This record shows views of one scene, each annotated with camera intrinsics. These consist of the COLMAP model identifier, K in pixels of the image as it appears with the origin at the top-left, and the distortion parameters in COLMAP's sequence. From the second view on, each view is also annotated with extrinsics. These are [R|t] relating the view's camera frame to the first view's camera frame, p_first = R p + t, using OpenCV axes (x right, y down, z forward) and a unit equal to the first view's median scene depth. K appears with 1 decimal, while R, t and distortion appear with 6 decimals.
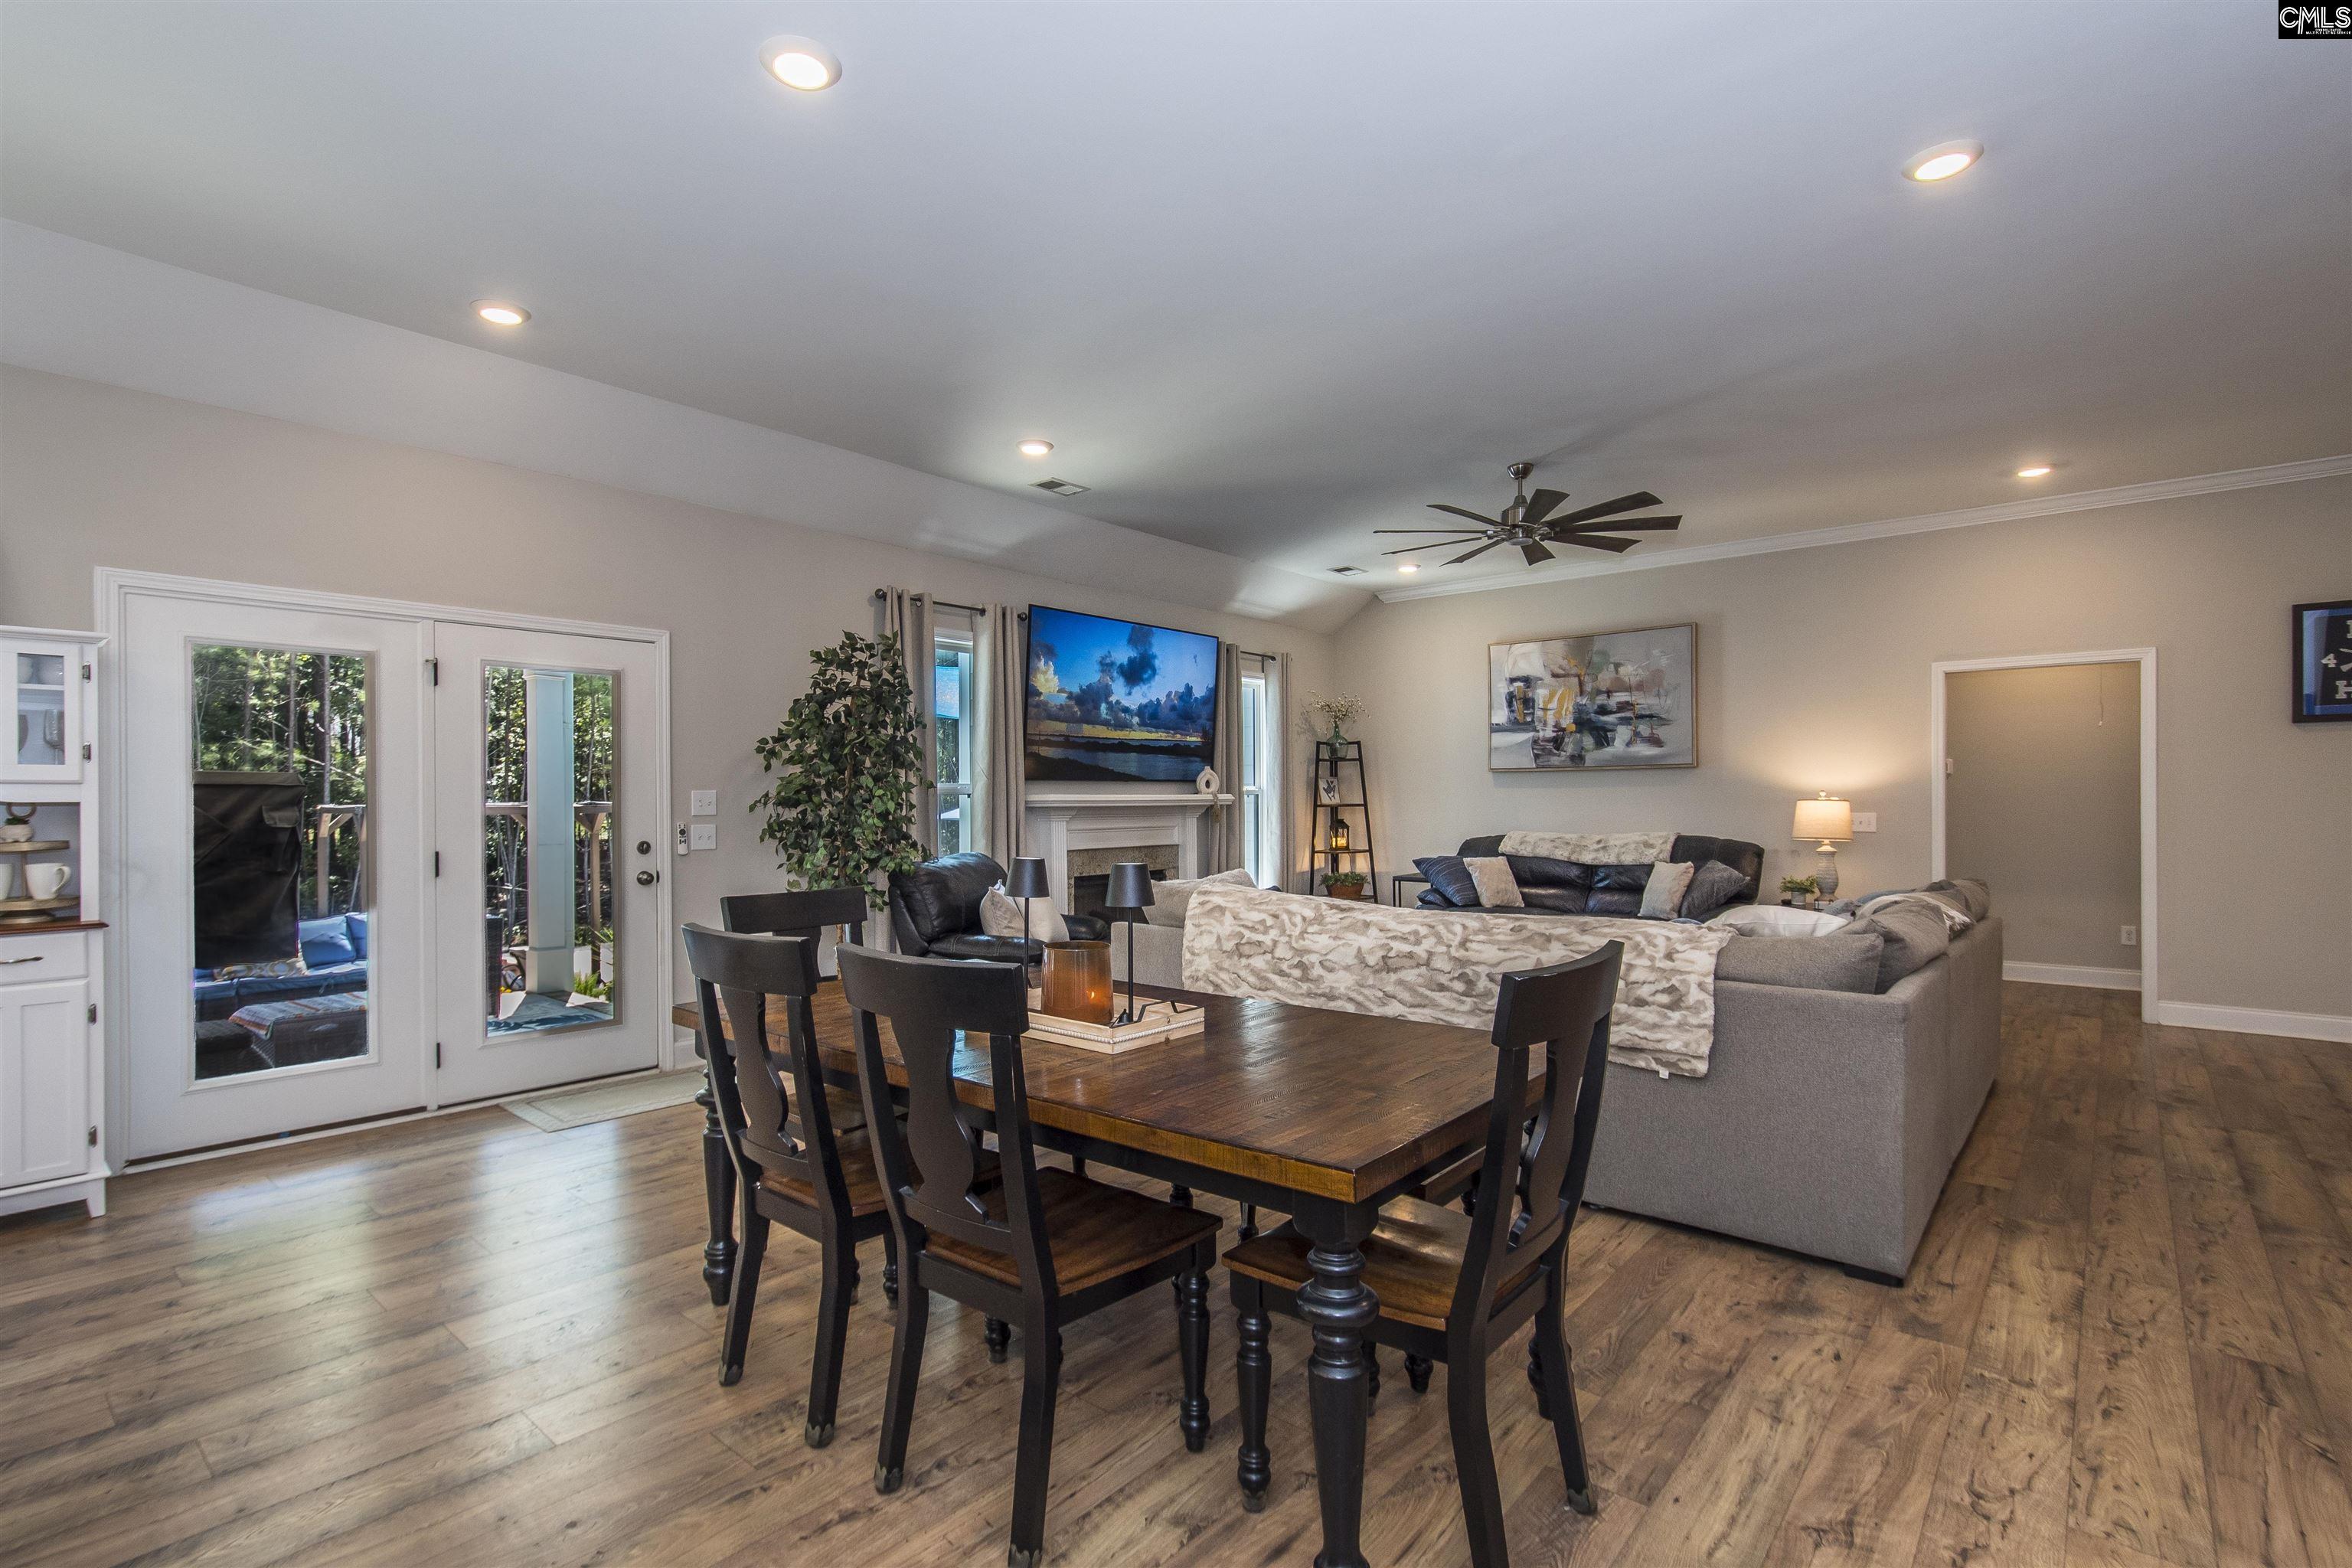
lens RADIAL K [[1094.9, 0, 1147.7], [0, 1094.9, 803.2], [0, 0, 1]] dist [0.005214, -0.004436]
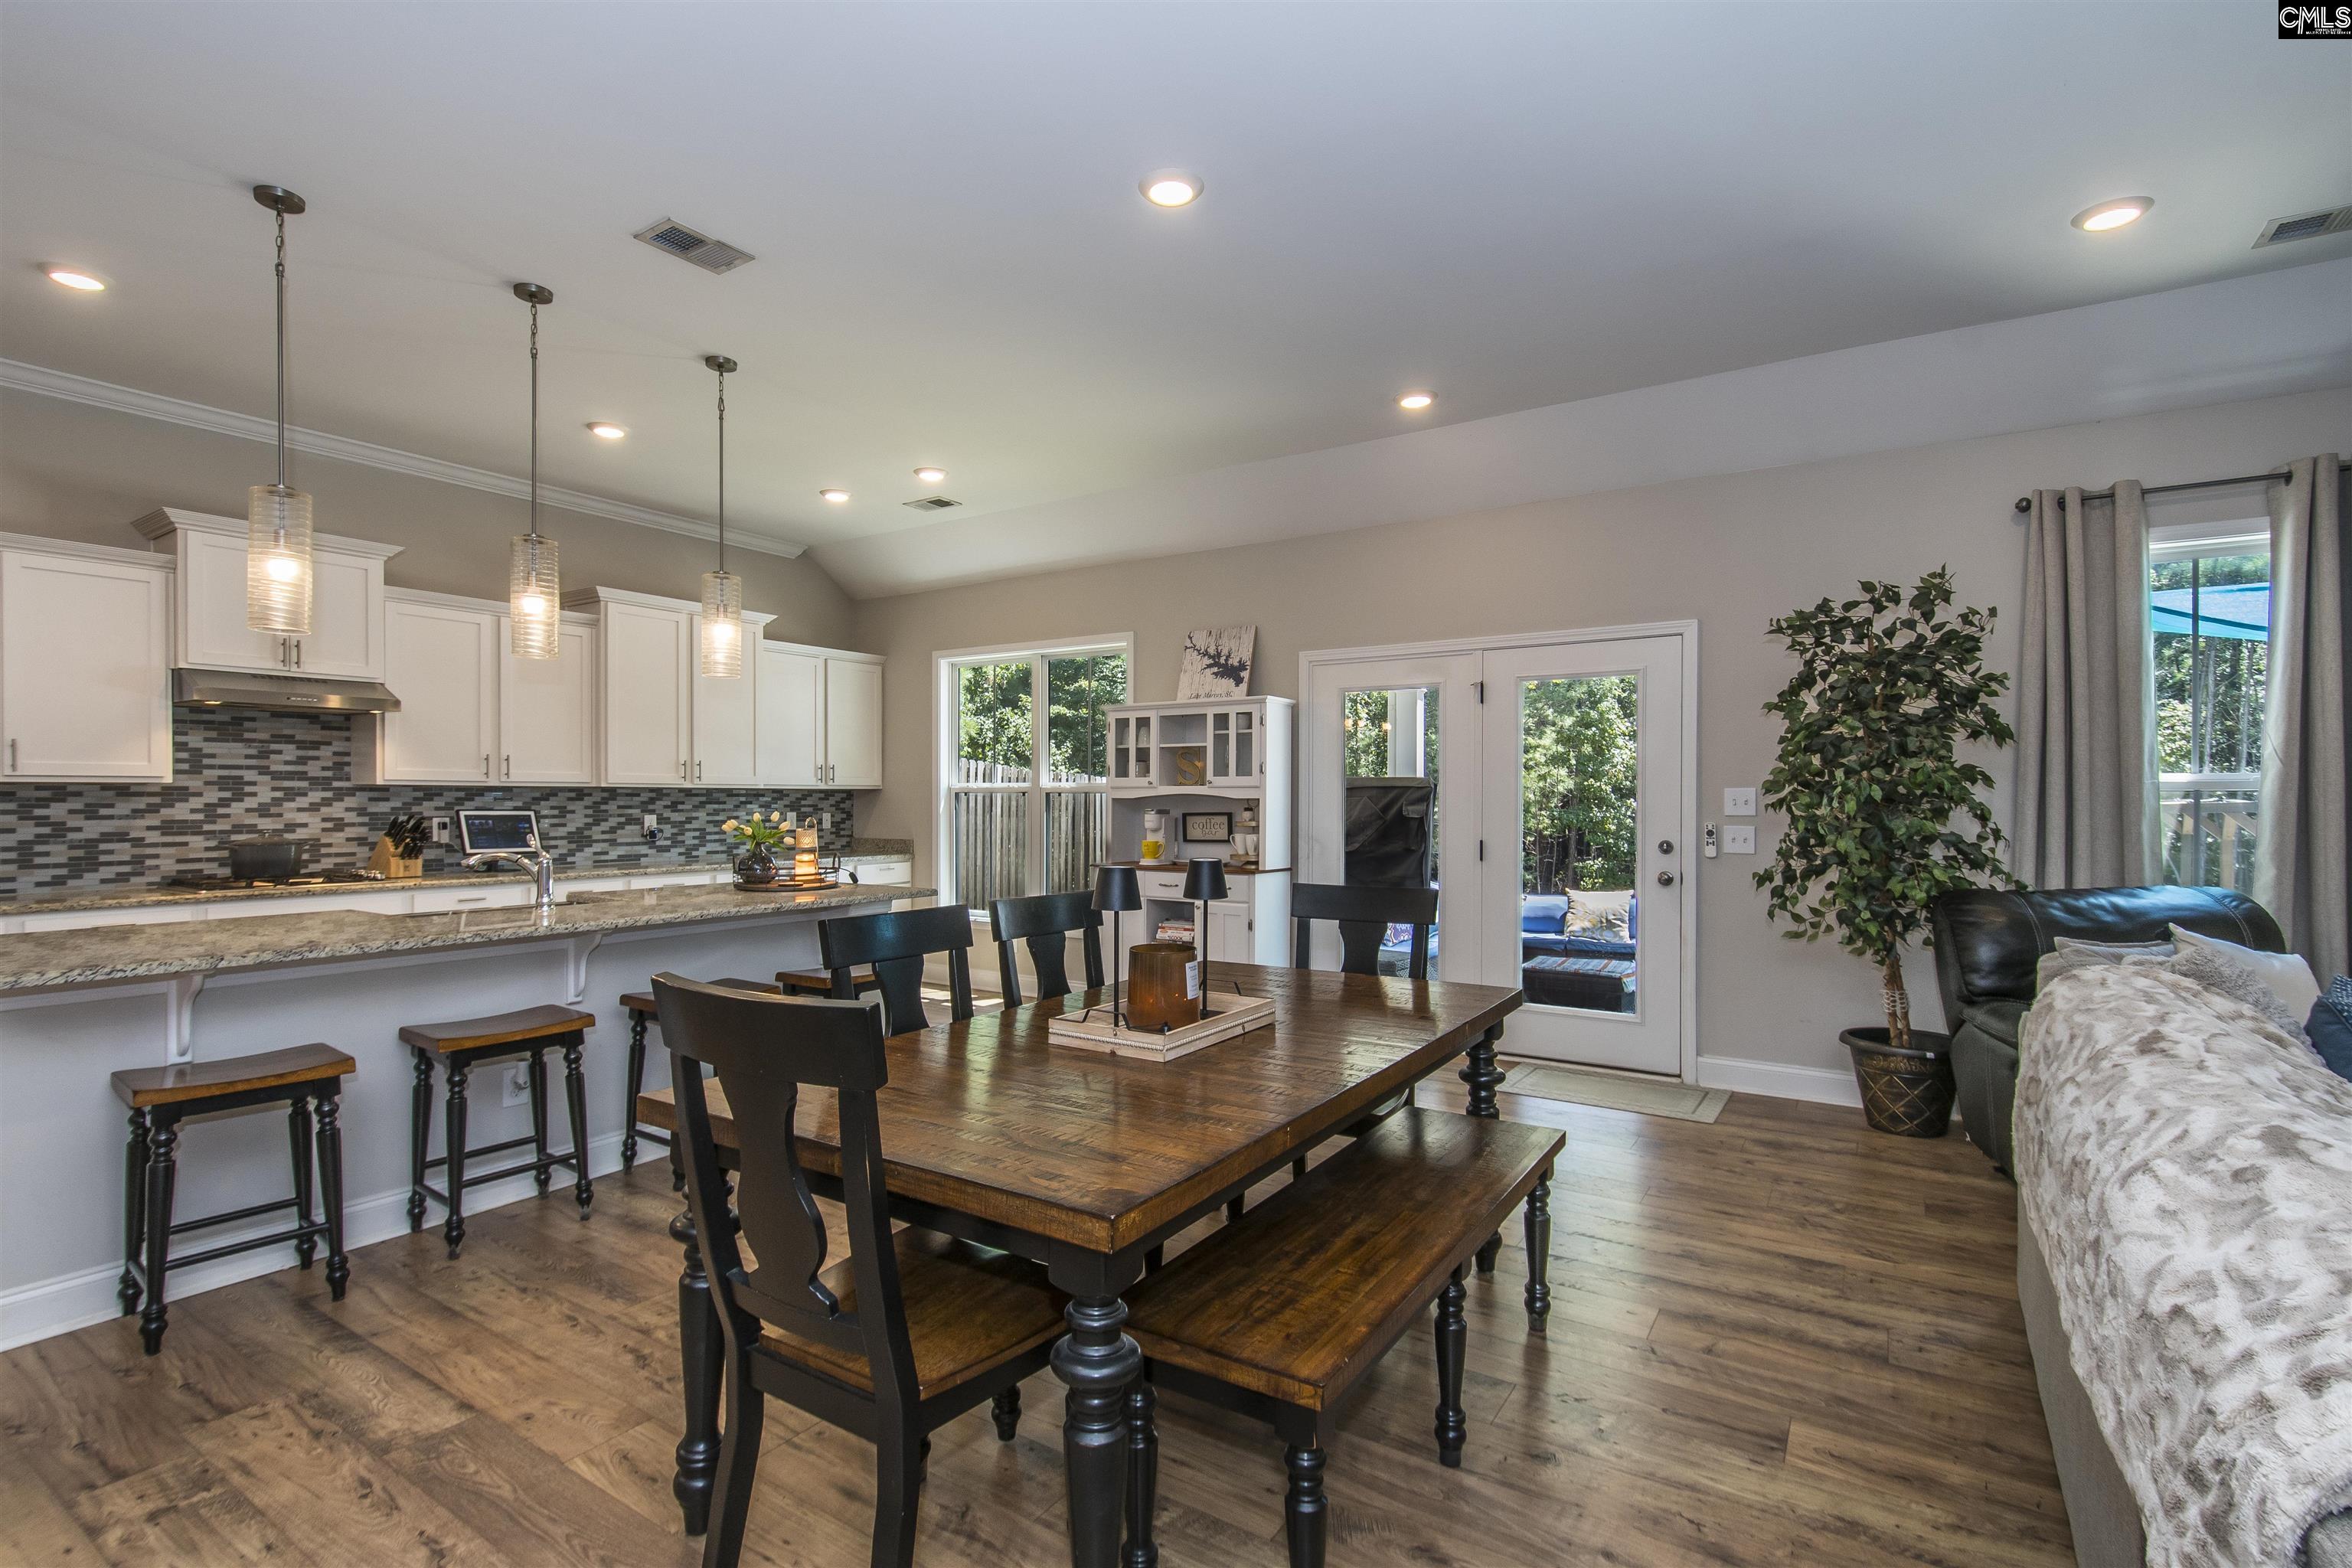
lens RADIAL K [[1094.9, 0, 1150.0], [0, 1094.9, 800.9], [0, 0, 1]] dist [0.005214, -0.004436]
pose [[0.132564, 0.007210, -0.991148, 0.300932], [-0.005160, 0.999965, 0.006584, -0.003046], [0.991161, 0.004242, 0.132596, 0.280998]]
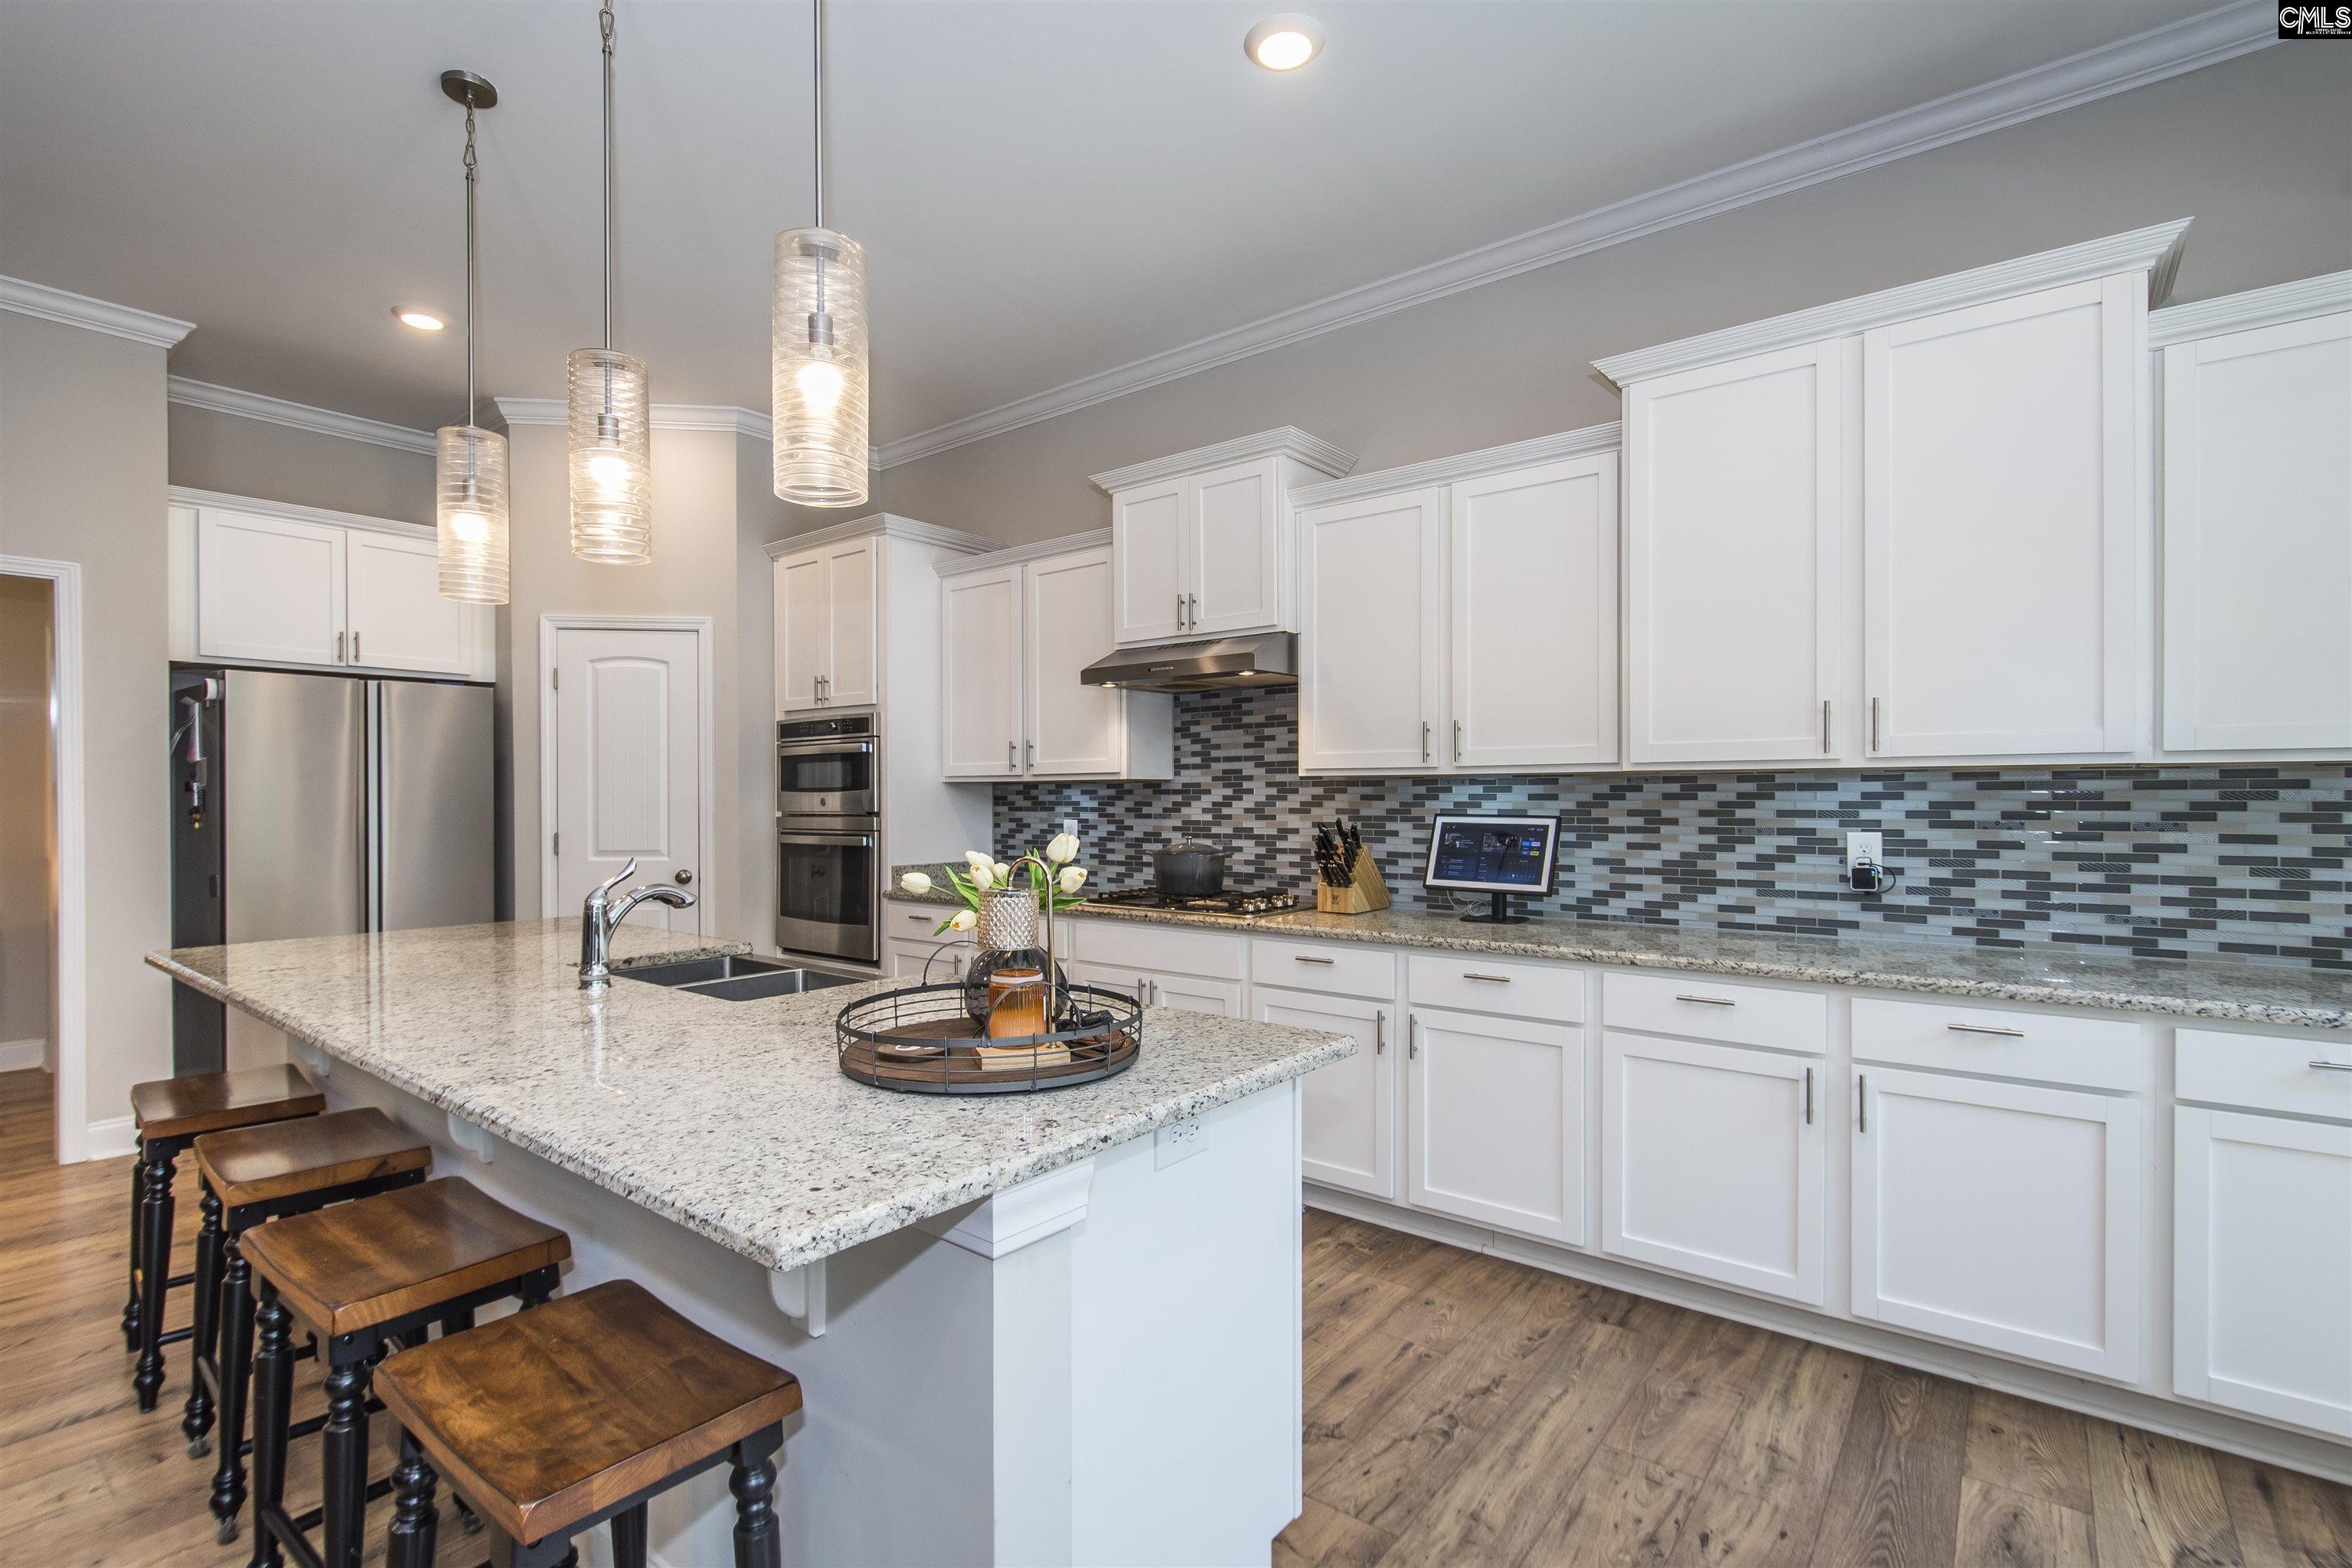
lens RADIAL K [[1094.9, 0, 1152.3], [0, 1094.9, 799.1], [0, 0, 1]] dist [0.005214, -0.004436]
pose [[-0.999084, 0.006875, -0.042237, -0.367205], [0.006644, 0.999962, 0.005619, 0.000744], [0.042274, 0.005334, -0.999092, 0.371464]]
